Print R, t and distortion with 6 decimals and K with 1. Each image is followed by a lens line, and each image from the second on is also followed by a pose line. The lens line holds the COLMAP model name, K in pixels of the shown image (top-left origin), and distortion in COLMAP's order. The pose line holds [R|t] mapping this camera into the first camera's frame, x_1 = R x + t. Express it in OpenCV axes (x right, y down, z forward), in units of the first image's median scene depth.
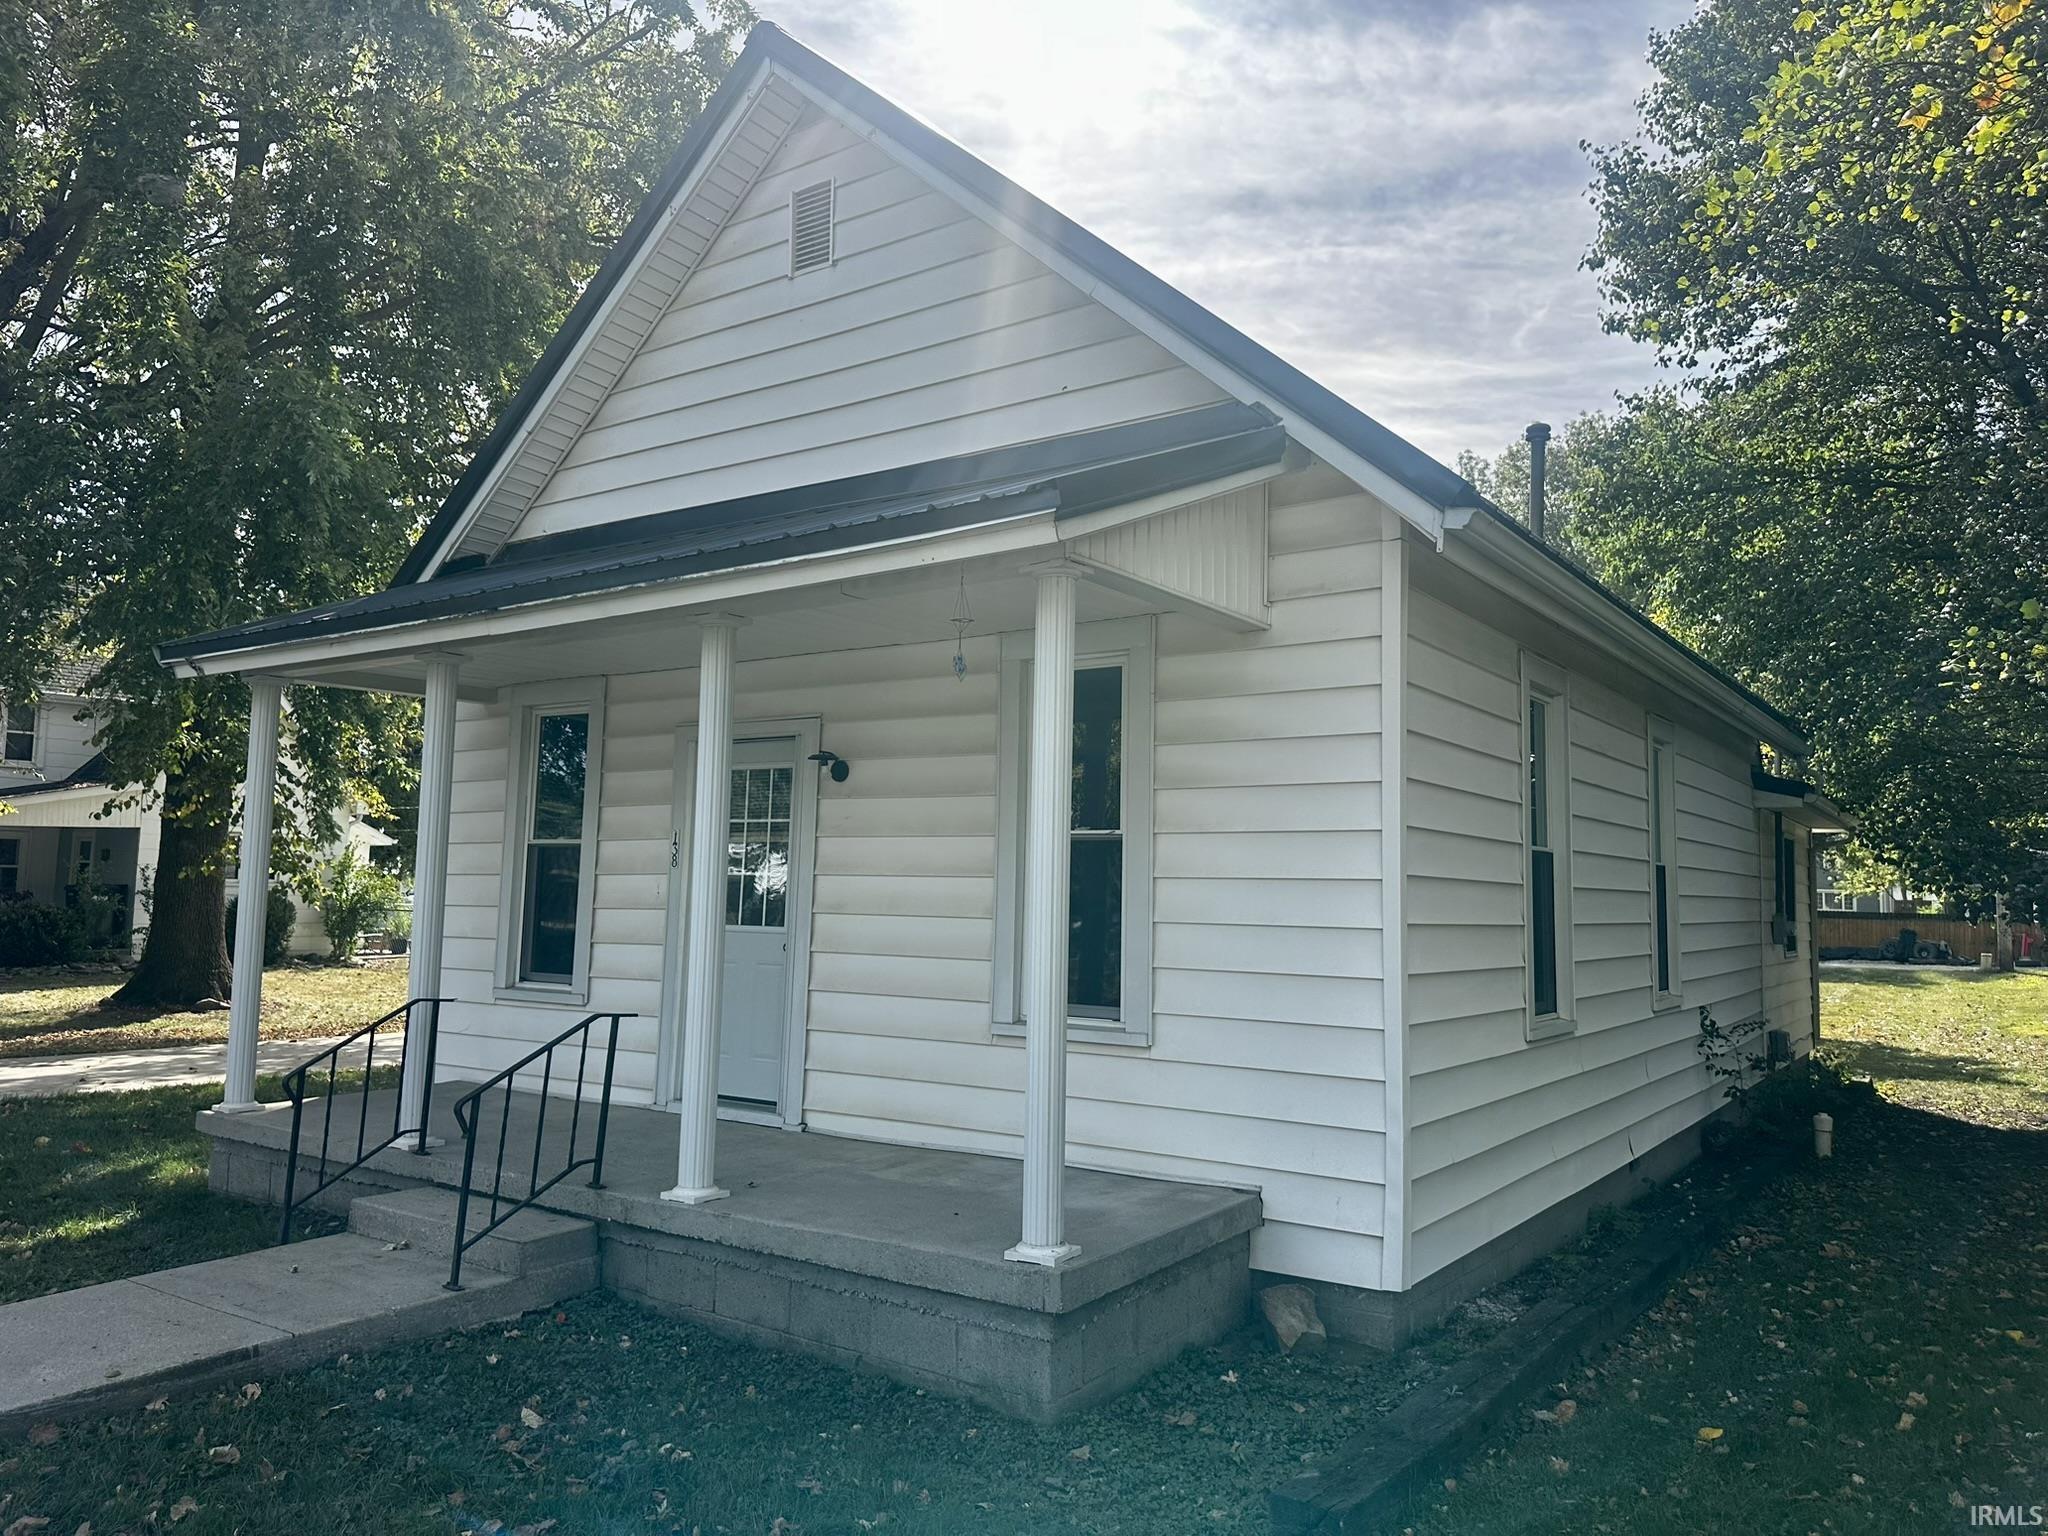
lens RADIAL K [[1456.2, 0, 1023.6], [0, 1456.2, 764.7], [0, 0, 1]] dist [0.052909, -0.055146]
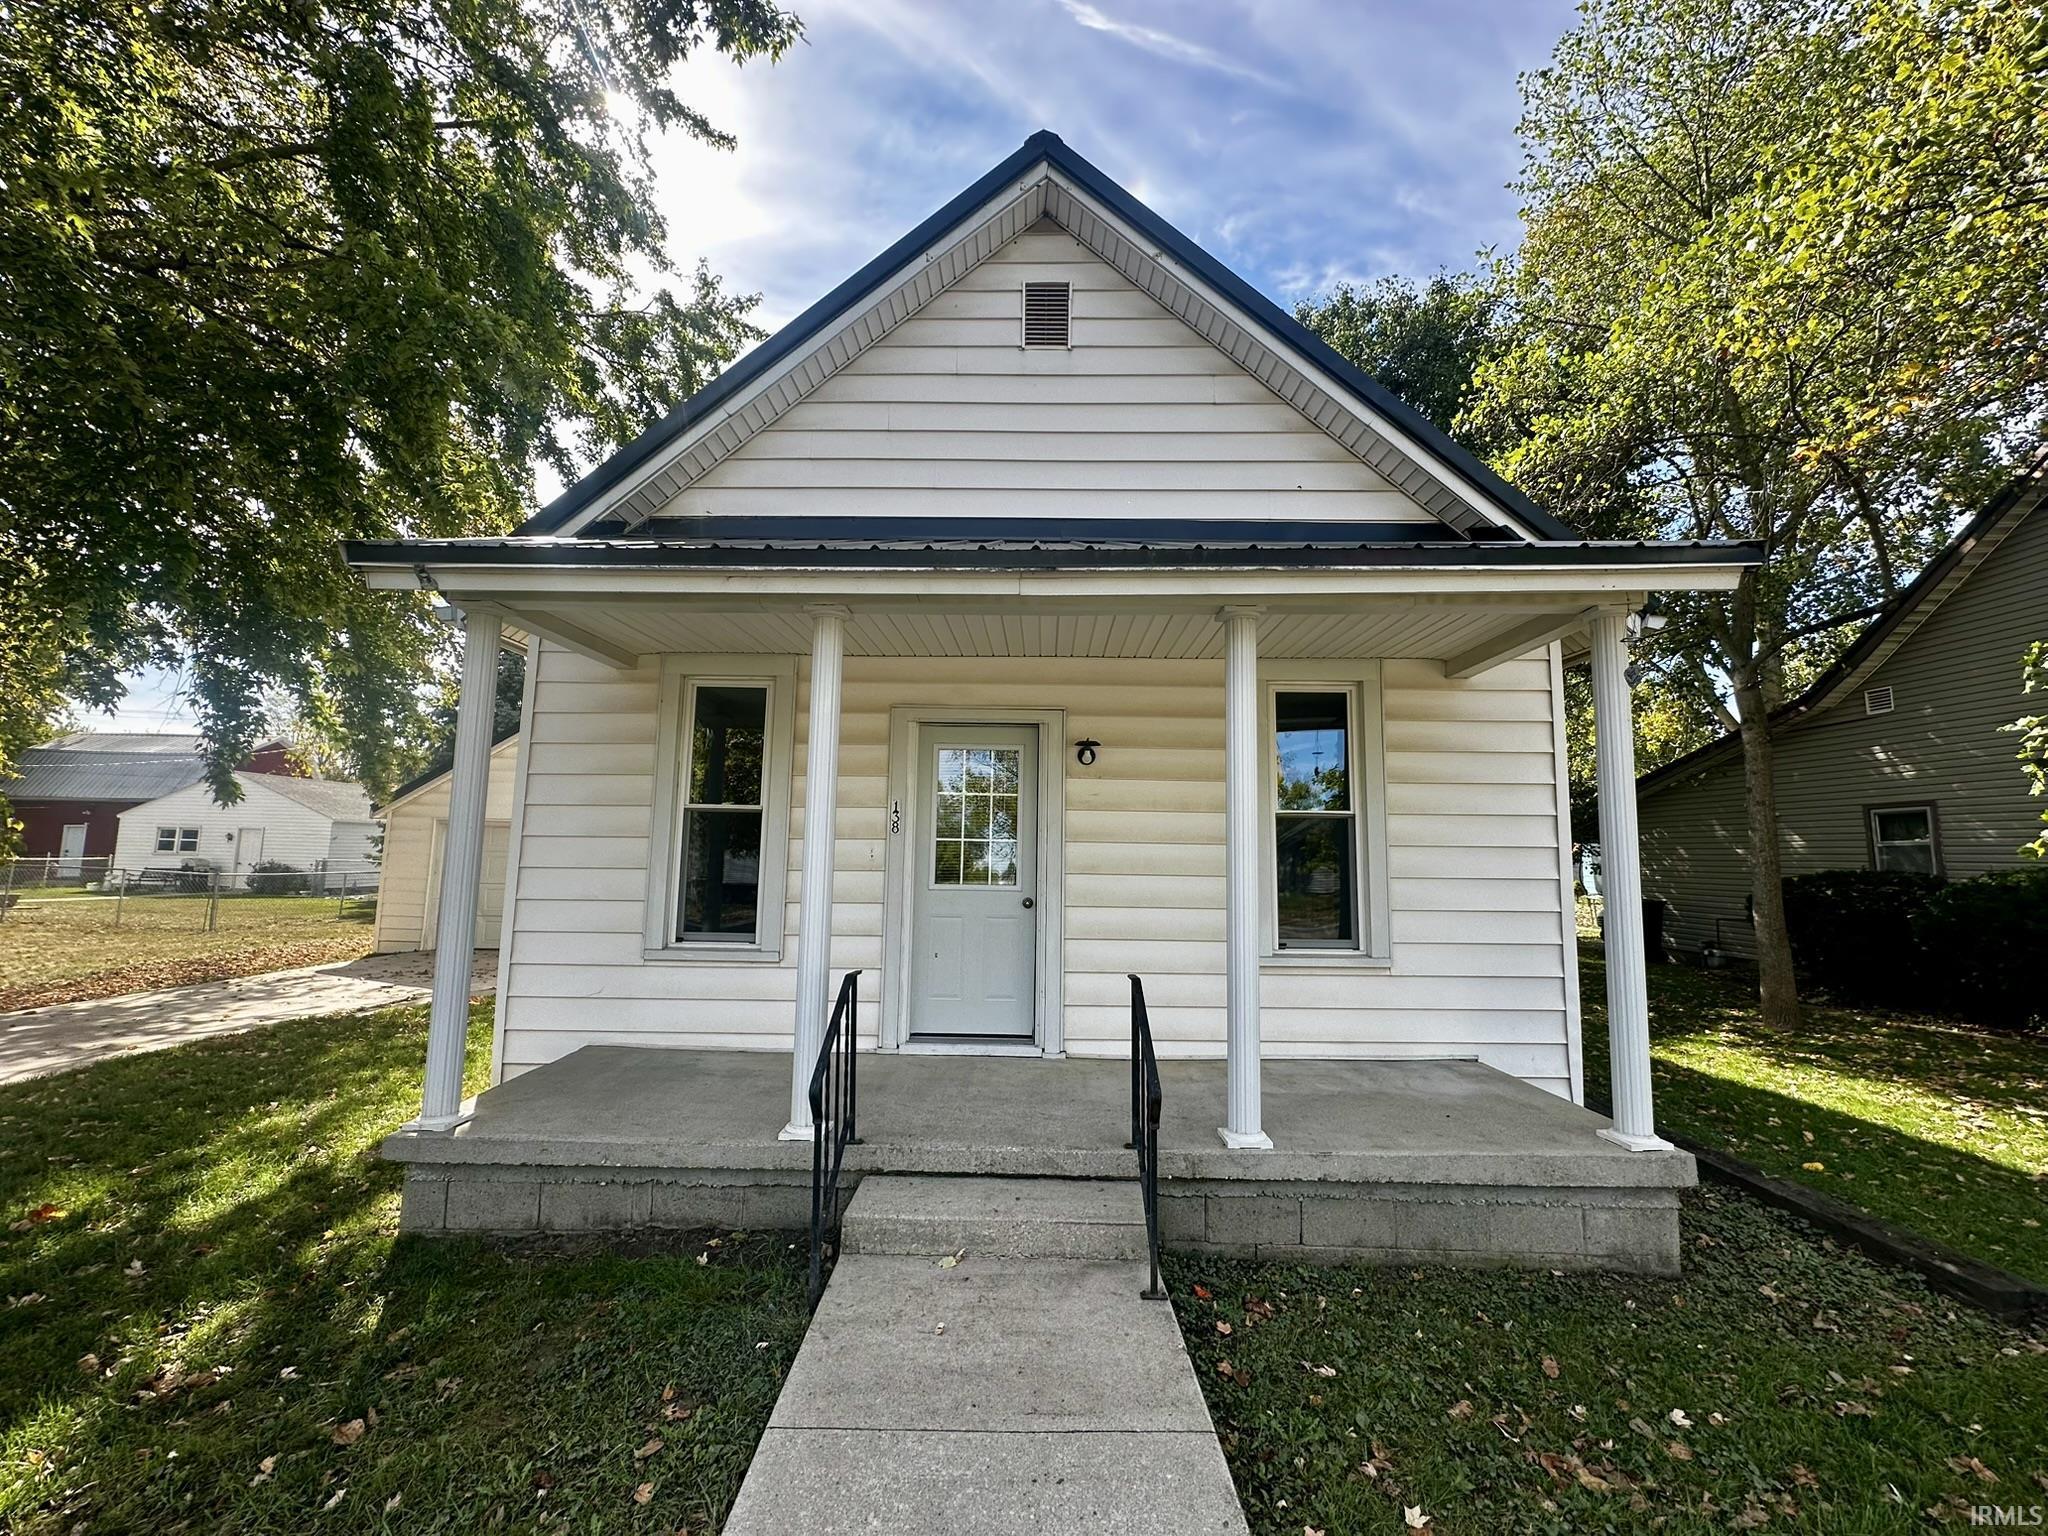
lens RADIAL K [[817.1, 0, 1019.1], [0, 817.1, 774.1], [0, 0, 1]] dist [-0.004180, 0.000156]
pose [[0.827838, 0.053472, 0.558413, -0.554775], [-0.048945, 0.998535, -0.023057, 0.037719], [-0.558828, -0.008244, 0.829243, 0.466306]]
